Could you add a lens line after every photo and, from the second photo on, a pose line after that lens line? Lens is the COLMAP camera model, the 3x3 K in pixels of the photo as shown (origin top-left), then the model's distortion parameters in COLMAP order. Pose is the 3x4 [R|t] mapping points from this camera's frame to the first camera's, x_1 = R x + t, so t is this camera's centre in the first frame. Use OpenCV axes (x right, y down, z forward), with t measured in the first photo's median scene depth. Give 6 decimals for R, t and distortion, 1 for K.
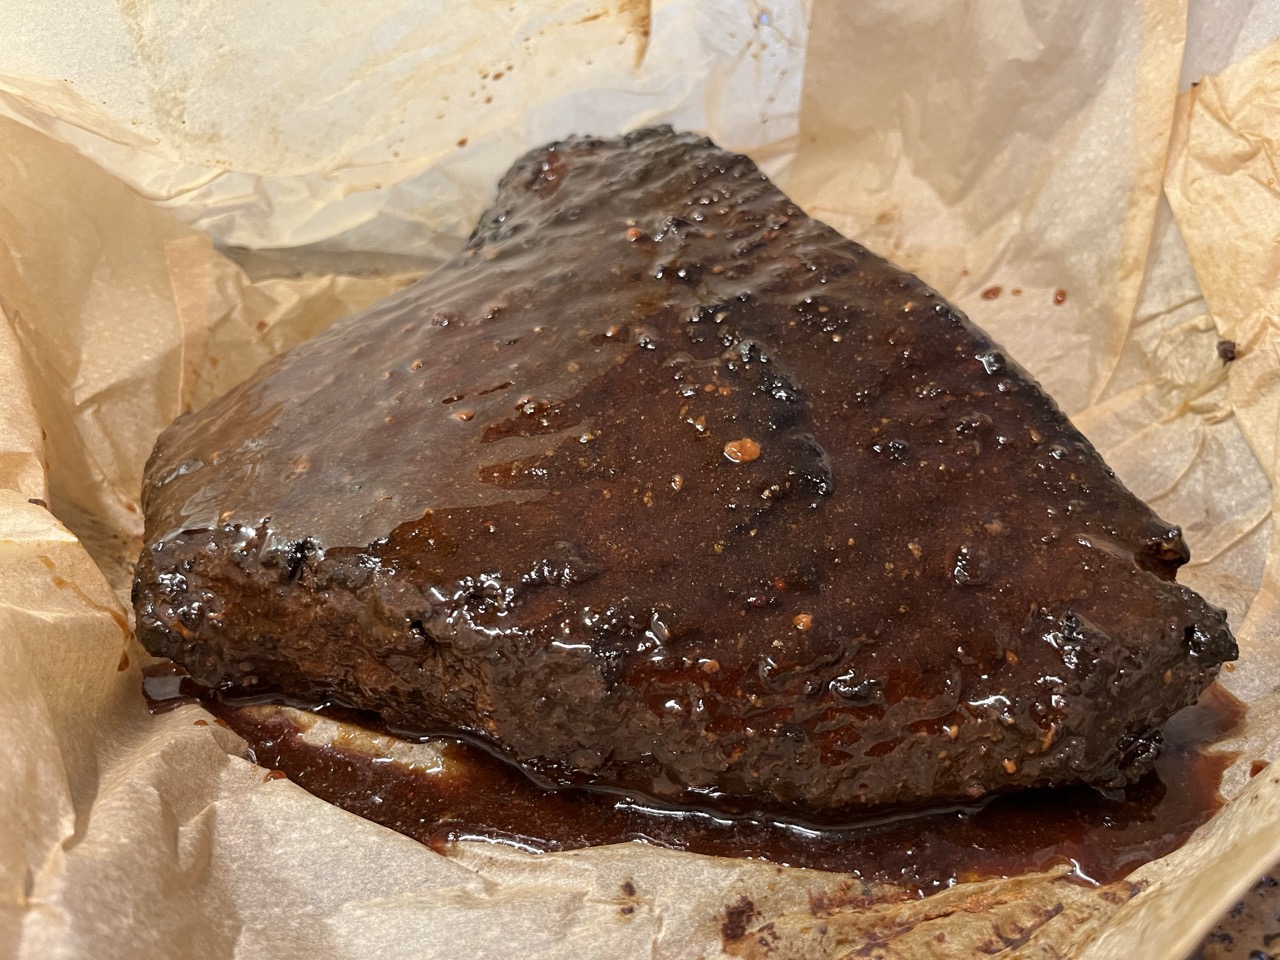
lens RADIAL K [[969.0, 0, 640.0], [0, 969.0, 480.0], [0, 0, 1]] dist [-0.052502, -0.002081]
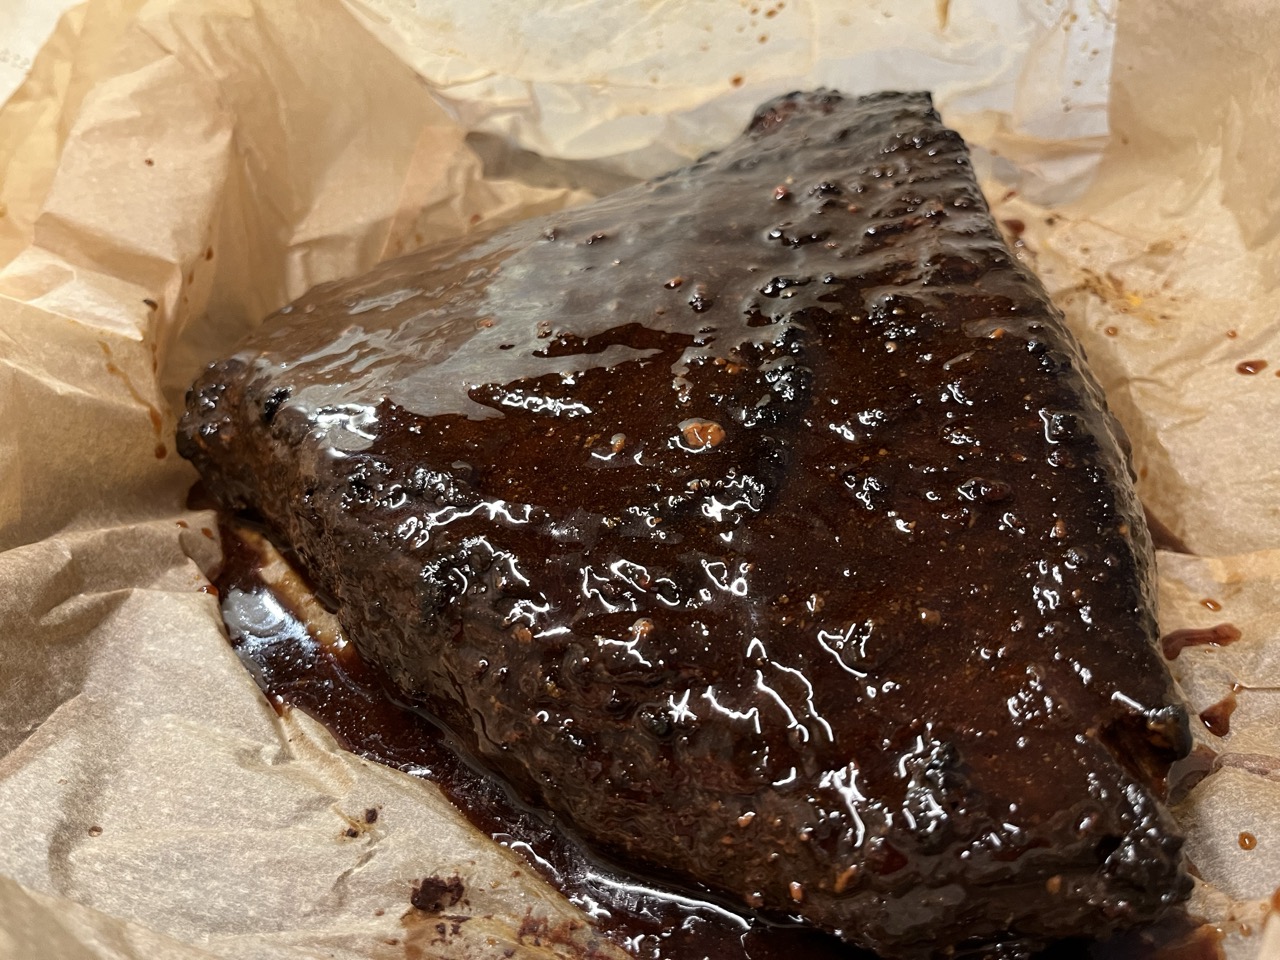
lens RADIAL K [[948.9, 0, 640.0], [0, 948.9, 480.0], [0, 0, 1]] dist [0.020235, -0.072809]
pose [[0.871213, 0.305944, -0.383909, 0.259674], [-0.293007, 0.951540, 0.093372, -0.035648], [0.393872, 0.031142, 0.918638, 0.111736]]
